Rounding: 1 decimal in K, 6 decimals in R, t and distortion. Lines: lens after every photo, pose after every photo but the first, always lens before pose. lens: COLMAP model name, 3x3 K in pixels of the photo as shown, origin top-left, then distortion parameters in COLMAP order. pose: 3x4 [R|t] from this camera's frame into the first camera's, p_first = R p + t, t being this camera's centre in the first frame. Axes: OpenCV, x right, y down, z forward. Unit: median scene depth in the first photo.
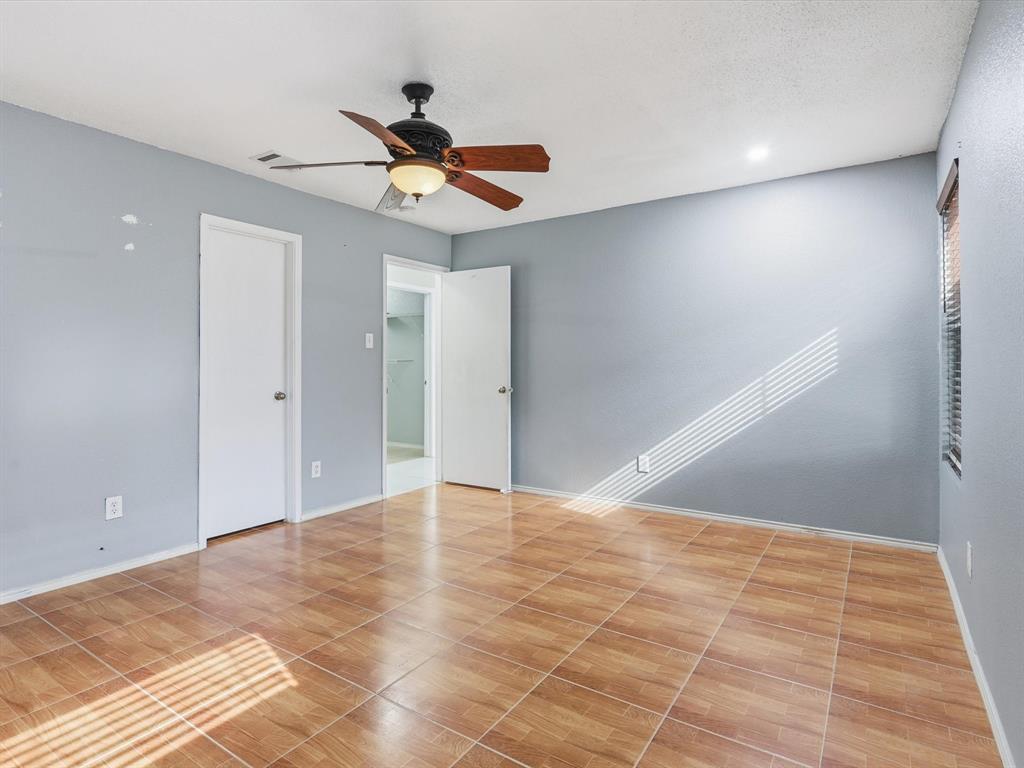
lens RADIAL K [[551.2, 0, 513.6], [0, 551.2, 365.1], [0, 0, 1]] dist [-0.000583, 0.000614]
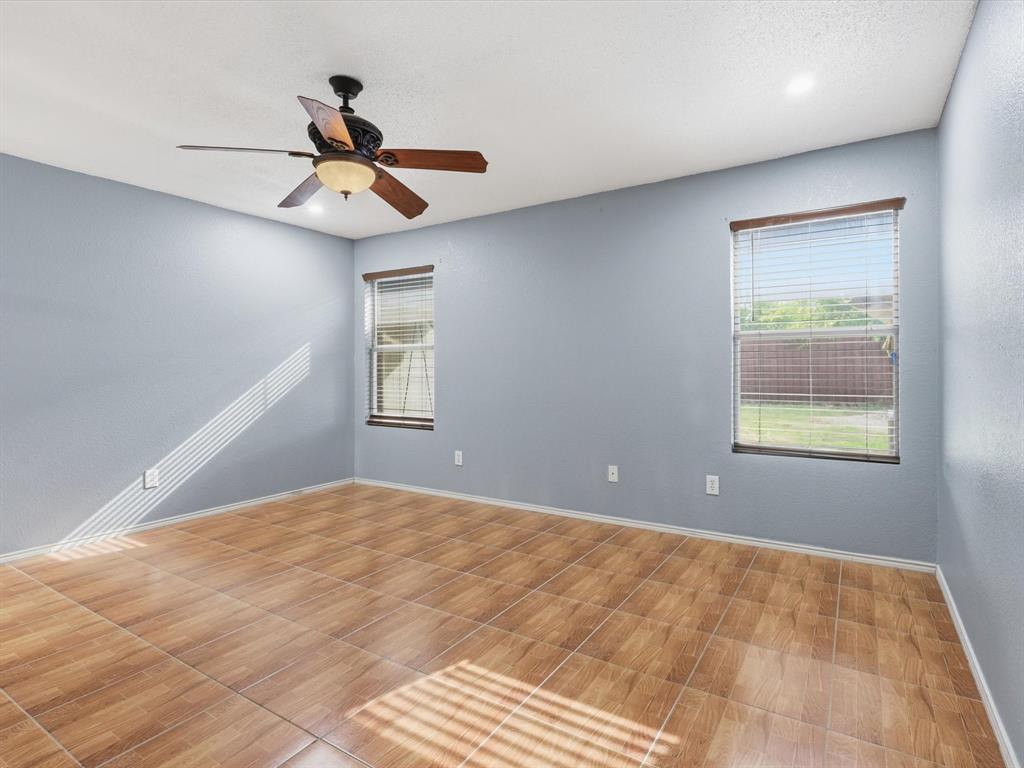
lens RADIAL K [[532.5, 0, 513.3], [0, 532.5, 366.1], [0, 0, 1]] dist [-0.000183, -0.000081]
pose [[-0.024484, 0.013613, 0.999608, -1.324478], [0.002606, 0.999905, -0.013553, 0.014010], [-0.999697, 0.002273, -0.024517, 0.852067]]
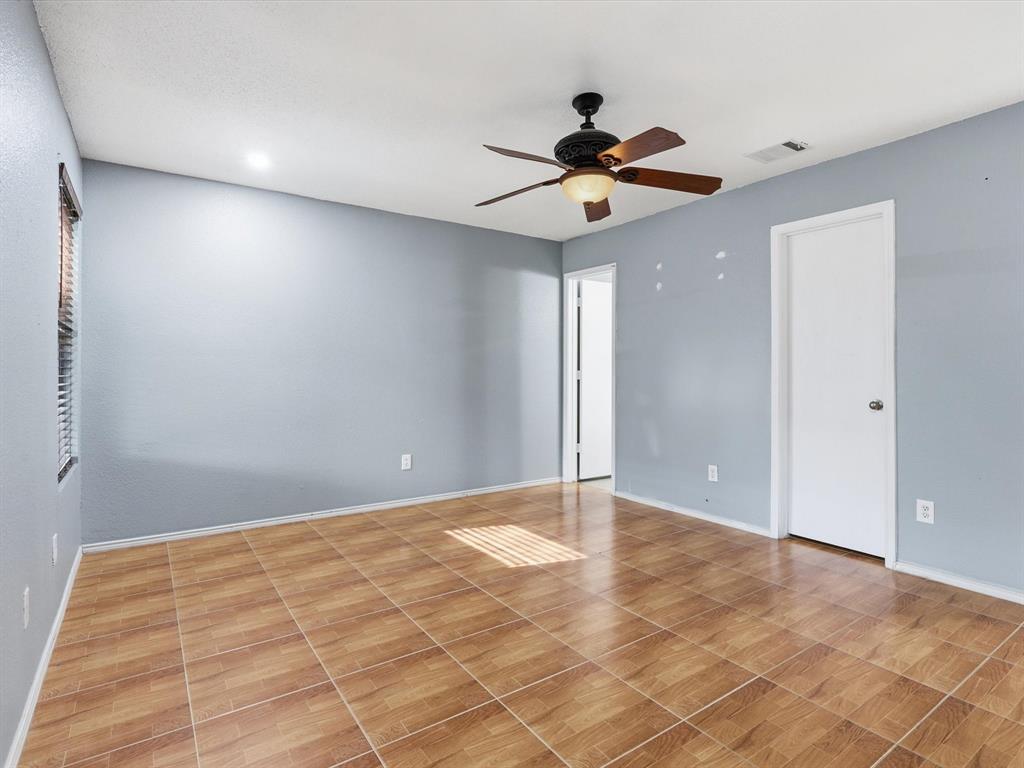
lens RADIAL K [[540.7, 0, 511.6], [0, 540.7, 363.5], [0, 0, 1]] dist [-0.000945, 0.000072]
pose [[-0.377910, -0.002614, -0.925839, 0.964088], [0.000299, 0.999996, -0.002945, -0.006304], [0.925842, -0.001390, -0.377908, 1.459433]]
